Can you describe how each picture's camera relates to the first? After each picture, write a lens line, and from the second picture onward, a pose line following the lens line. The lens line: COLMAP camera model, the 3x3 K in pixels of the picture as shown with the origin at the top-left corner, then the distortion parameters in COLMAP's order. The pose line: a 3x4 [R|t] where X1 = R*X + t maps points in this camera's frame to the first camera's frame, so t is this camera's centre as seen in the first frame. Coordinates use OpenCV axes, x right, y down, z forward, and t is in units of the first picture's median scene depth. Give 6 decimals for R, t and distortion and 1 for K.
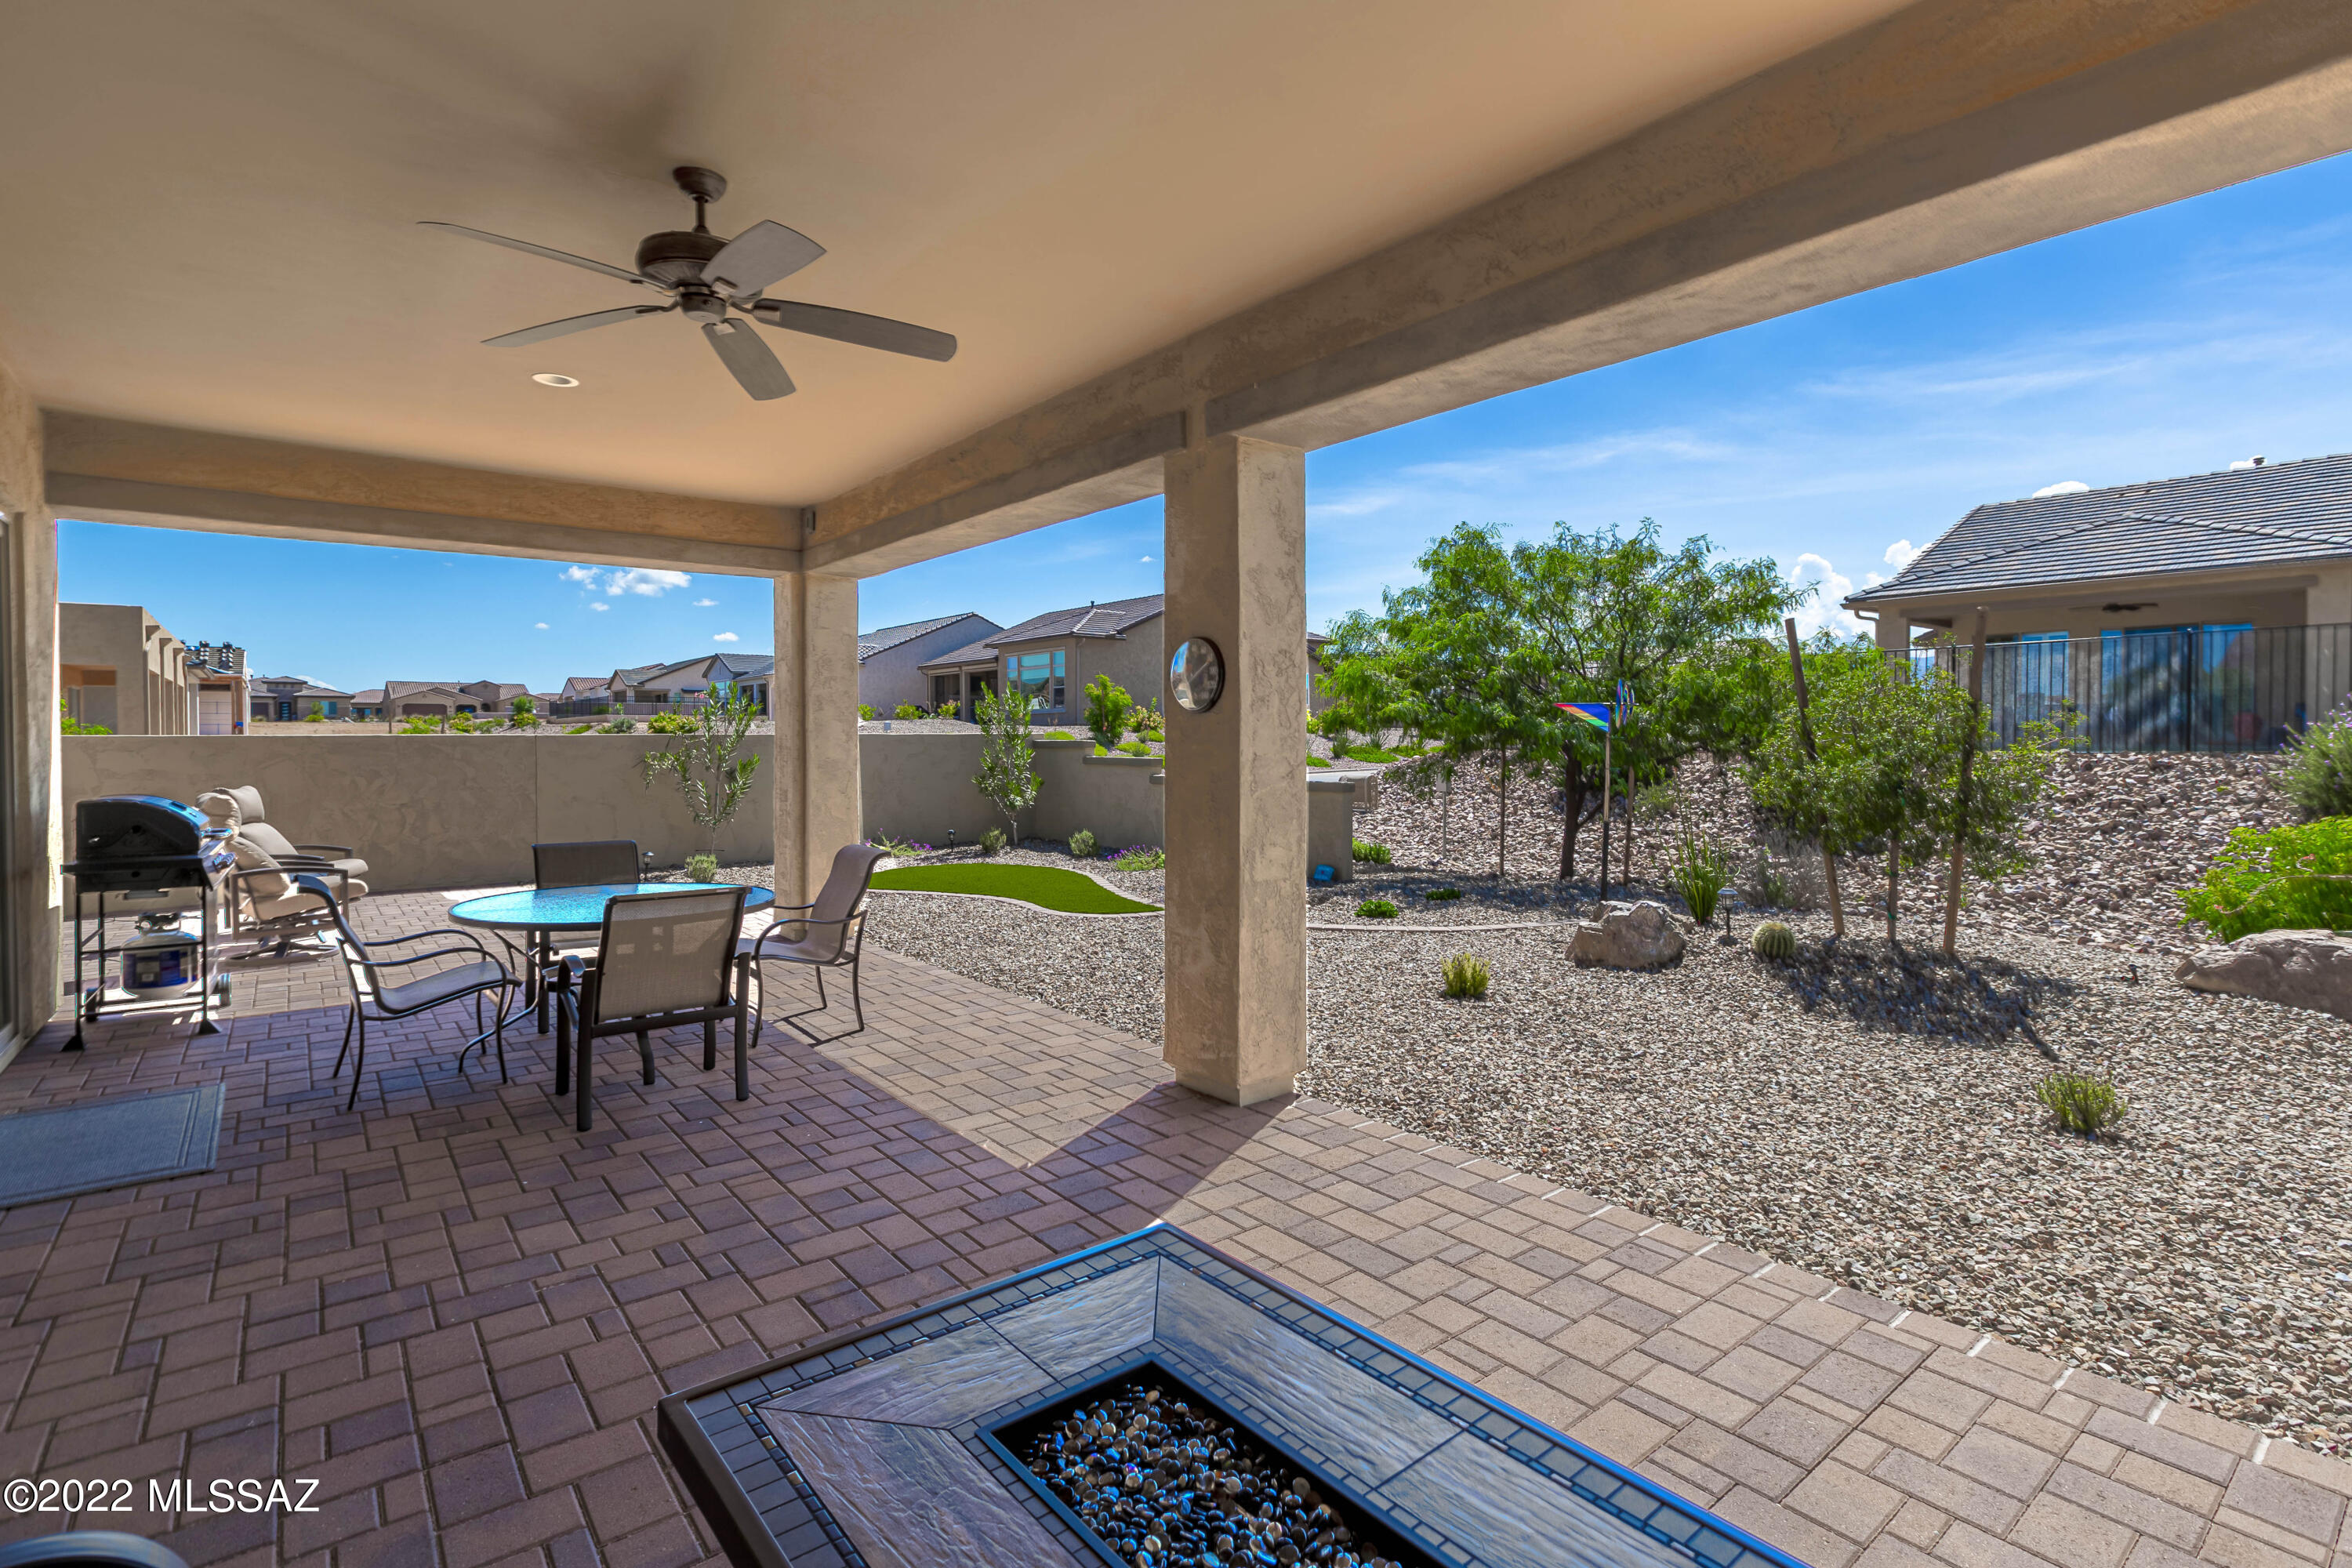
lens RADIAL K [[1103.5, 0, 1179.8], [0, 1103.5, 748.5], [0, 0, 1]] dist [0.000536, -0.000067]
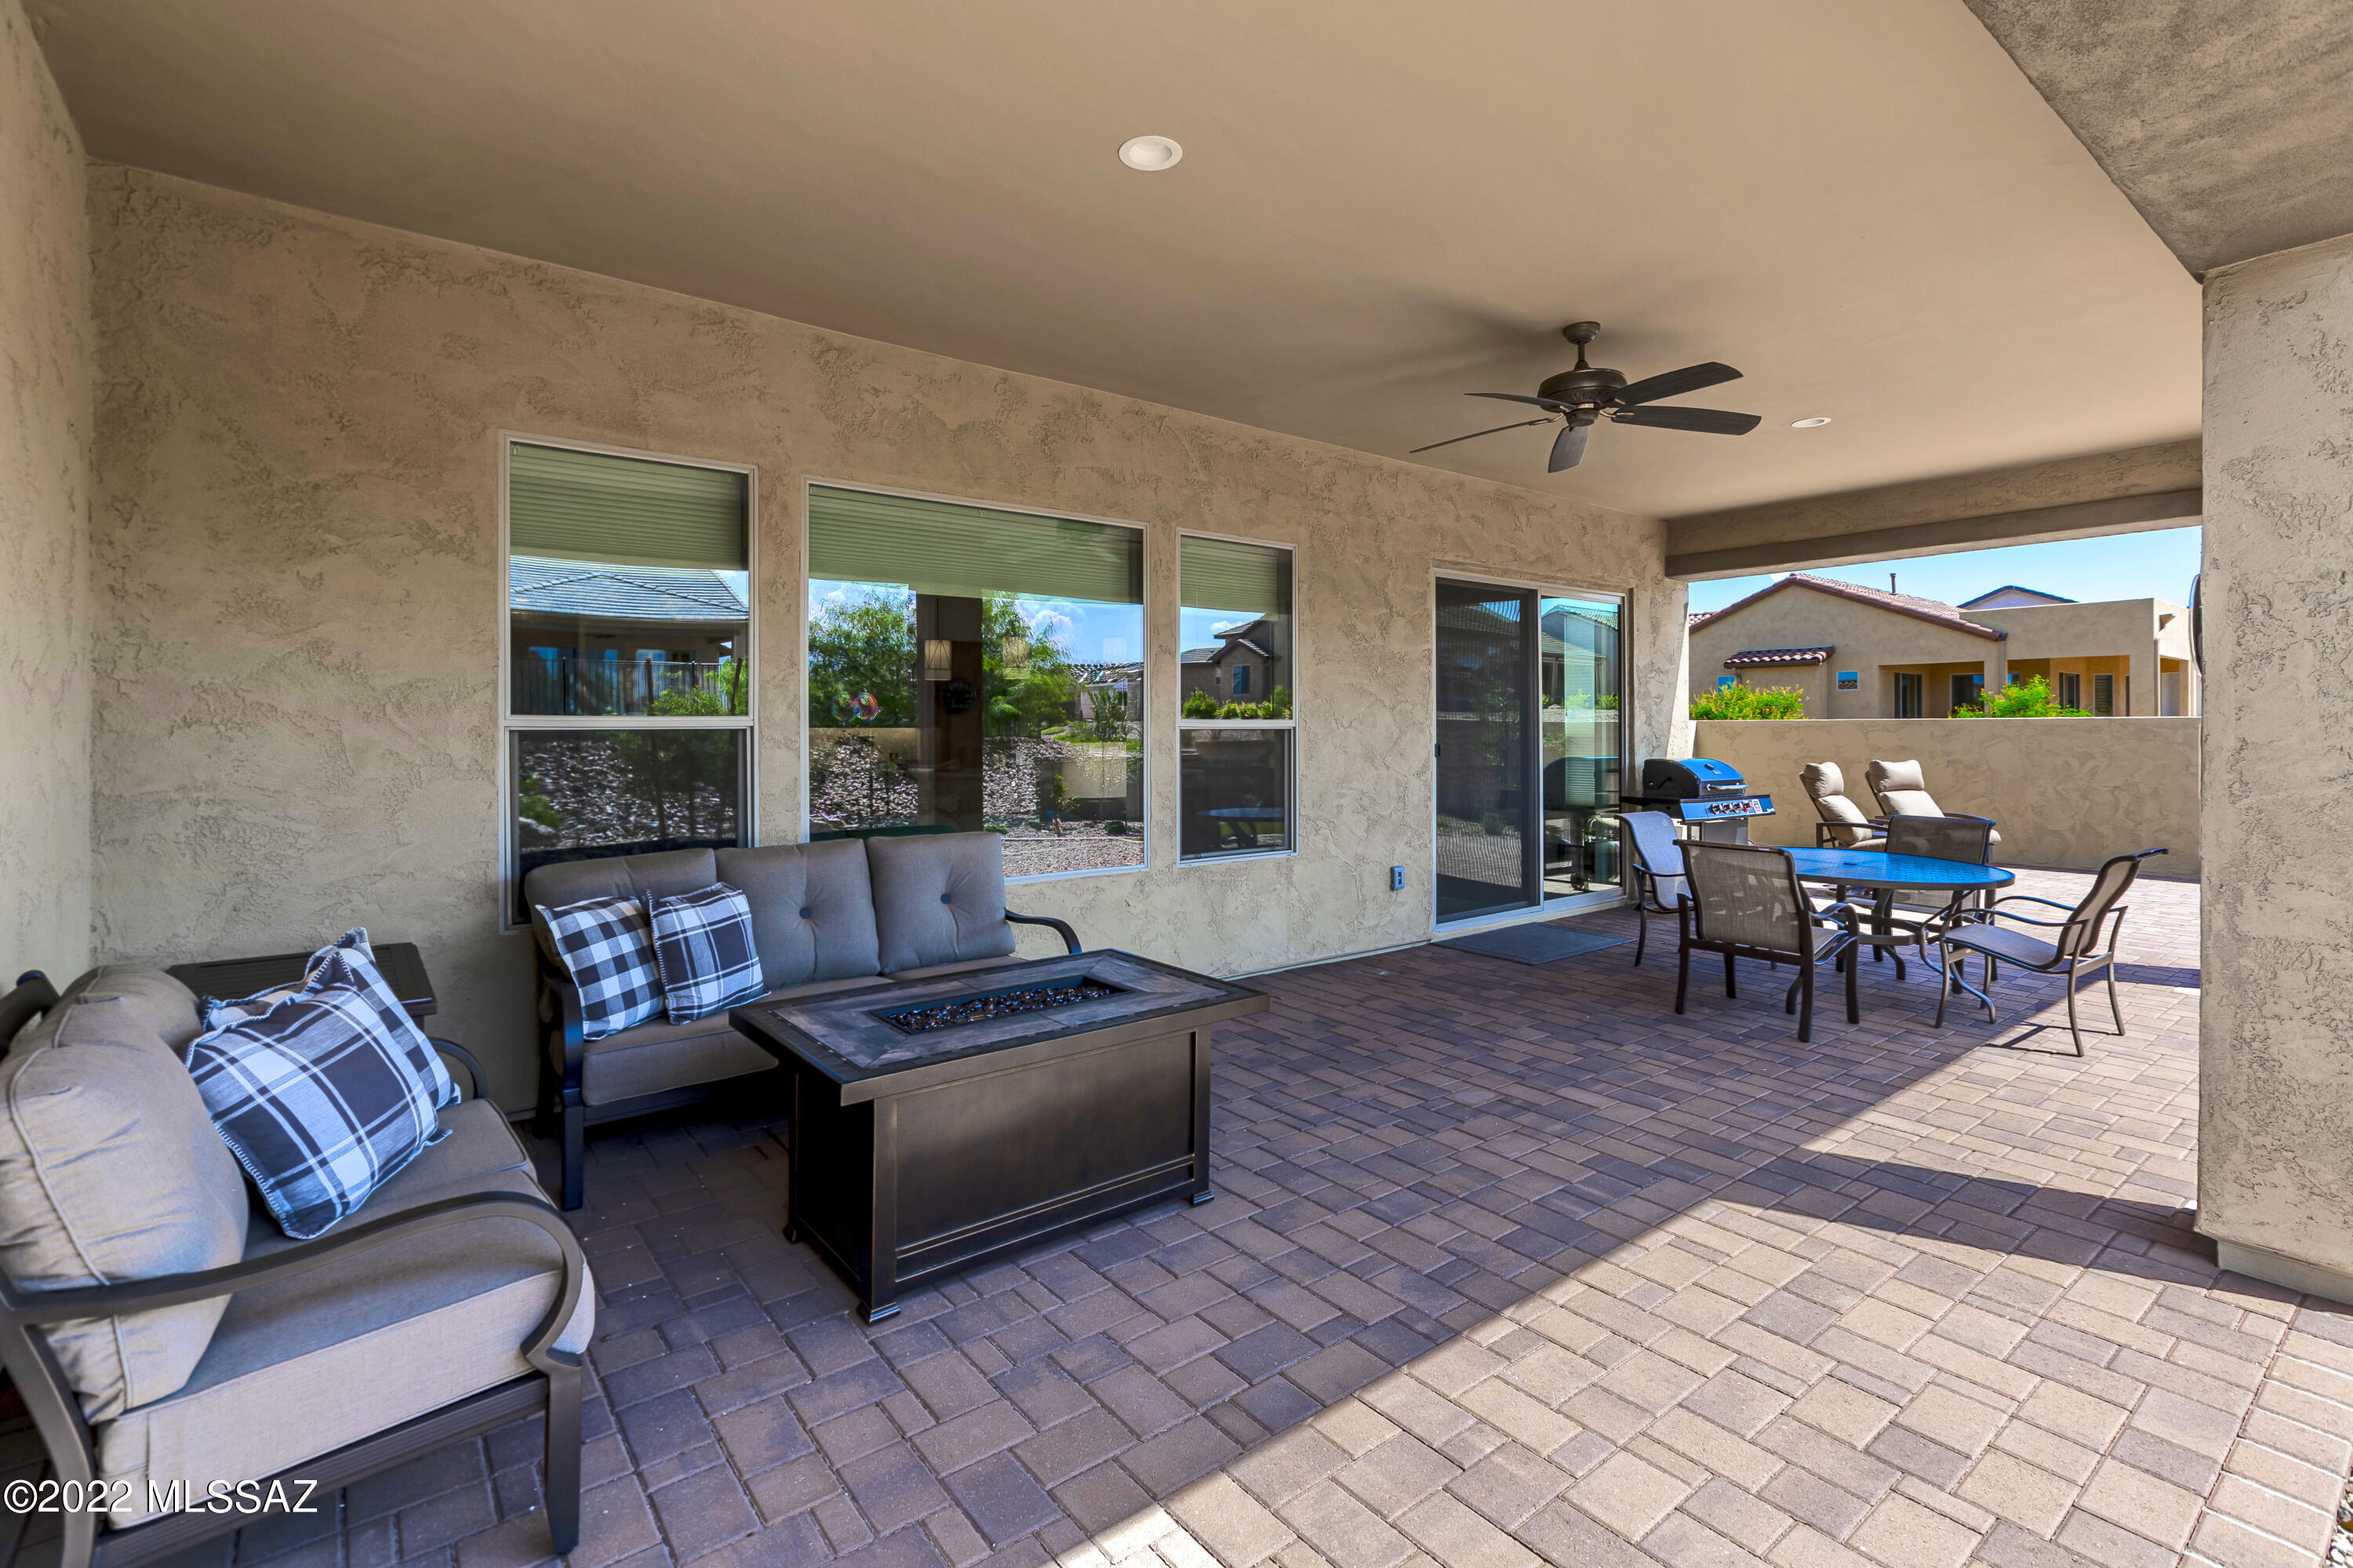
lens RADIAL K [[1090.1, 0, 1176.2], [0, 1090.1, 715.8], [0, 0, 1]] dist [-0.000727, -0.000170]
pose [[-0.001689, -0.001261, -0.999998, 0.621152], [-0.013222, 0.999912, -0.001238, -0.003432], [0.999911, 0.013220, -0.001705, 0.307740]]
